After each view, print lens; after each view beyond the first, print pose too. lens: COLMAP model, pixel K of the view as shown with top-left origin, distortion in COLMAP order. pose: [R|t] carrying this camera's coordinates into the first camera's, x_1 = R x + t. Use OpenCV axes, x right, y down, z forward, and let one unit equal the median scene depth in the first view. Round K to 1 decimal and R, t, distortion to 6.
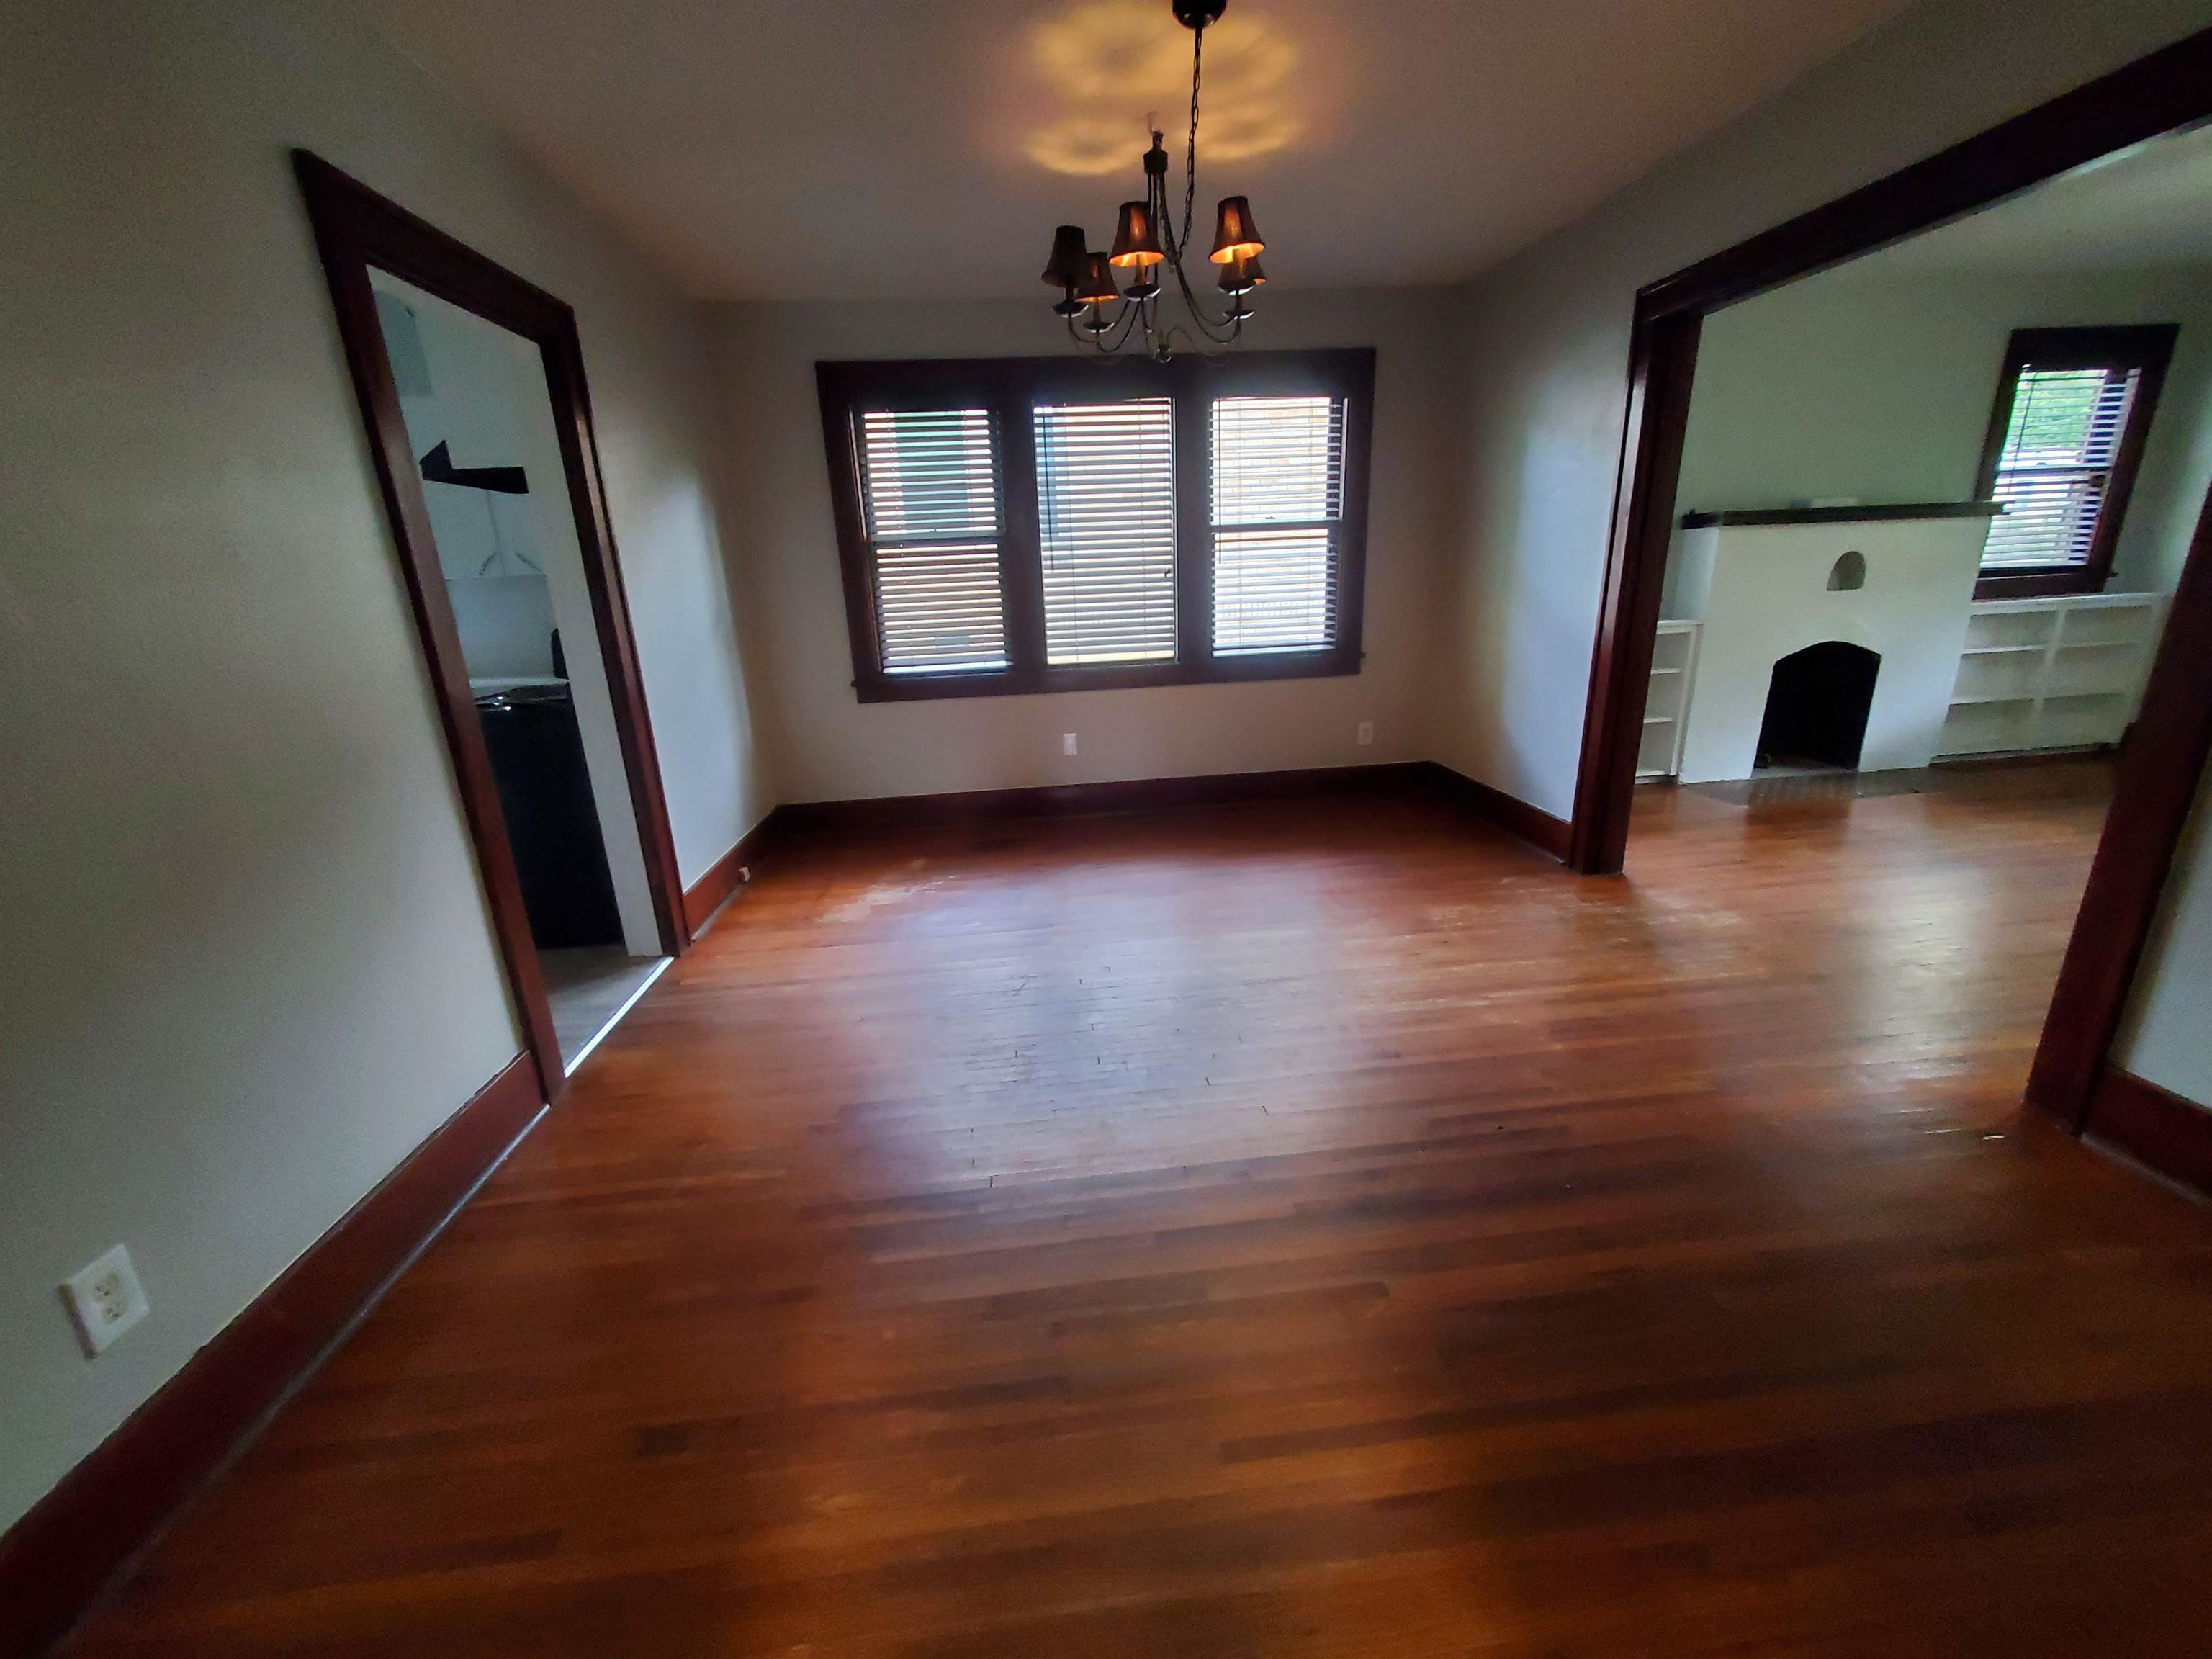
lens RADIAL K [[882.8, 0, 1106.0], [0, 882.8, 829.5], [0, 0, 1]] dist [0.000649, 0.000050]
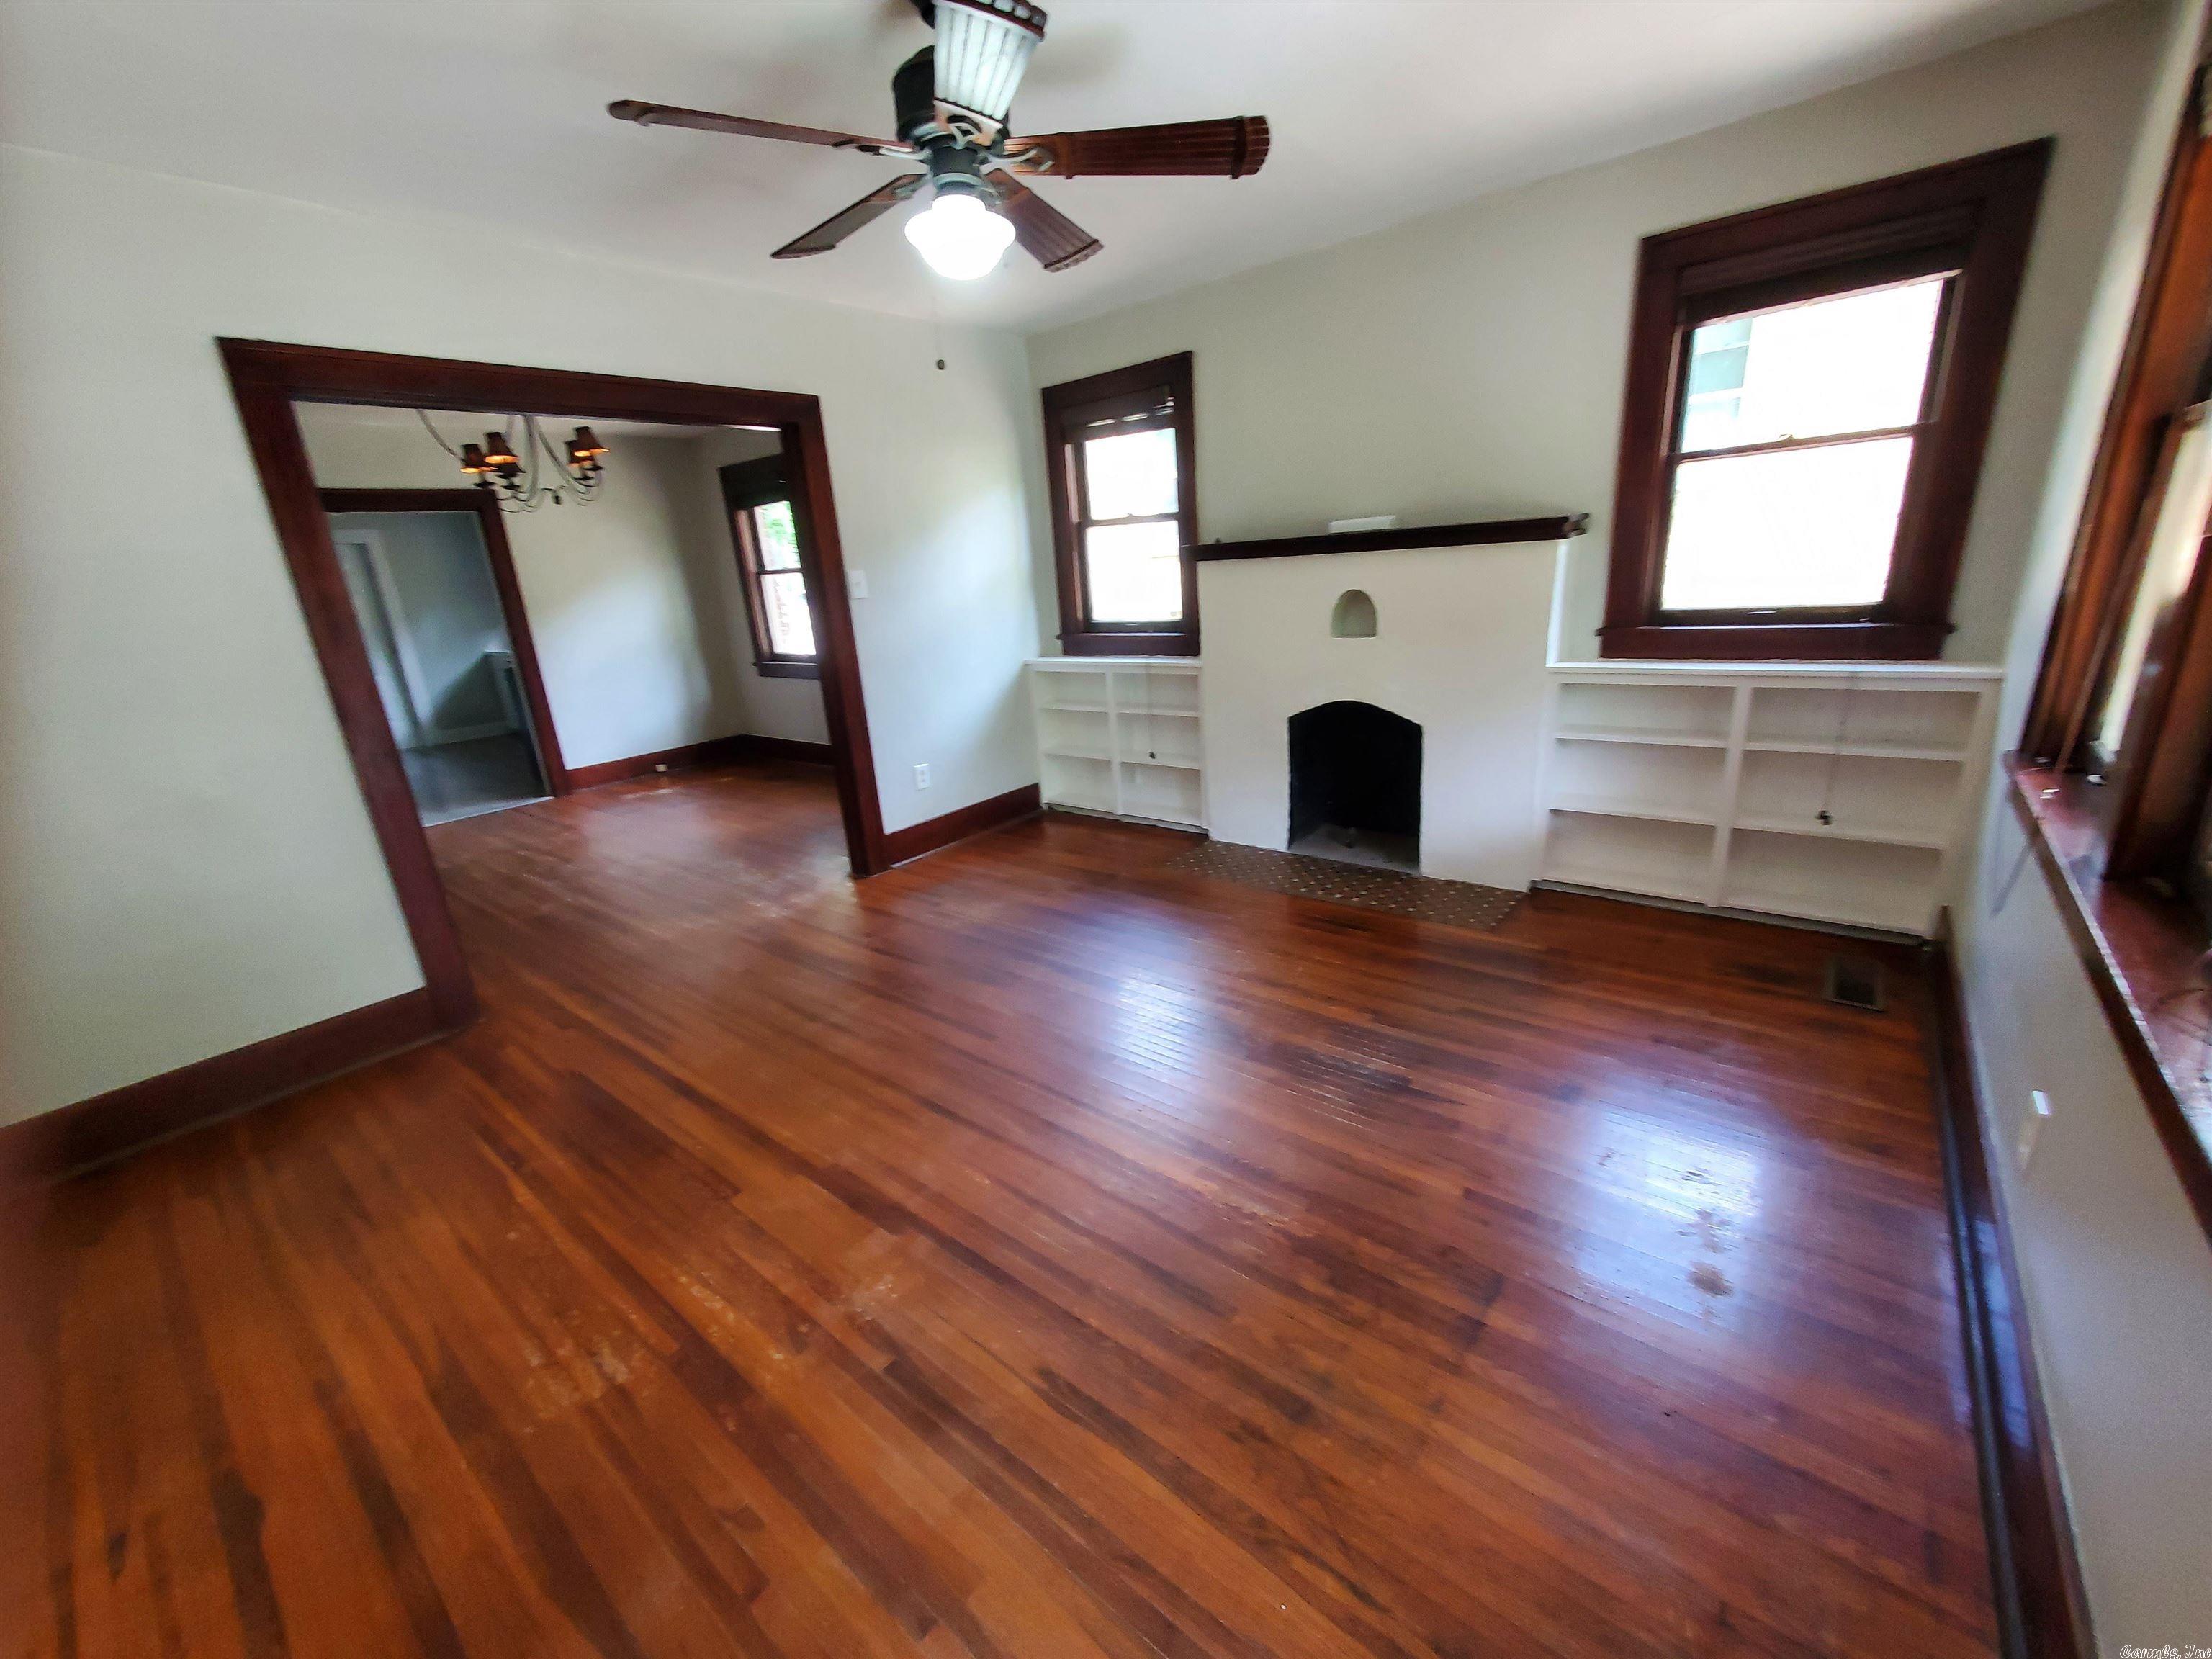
lens RADIAL K [[882.8, 0, 1106.0], [0, 882.8, 829.5], [0, 0, 1]] dist [0.000649, 0.000050]
pose [[0.728143, 0.199098, -0.655872, 1.164059], [-0.158735, 0.979851, 0.121221, -0.152880], [0.666792, 0.015844, 0.745076, 0.247743]]
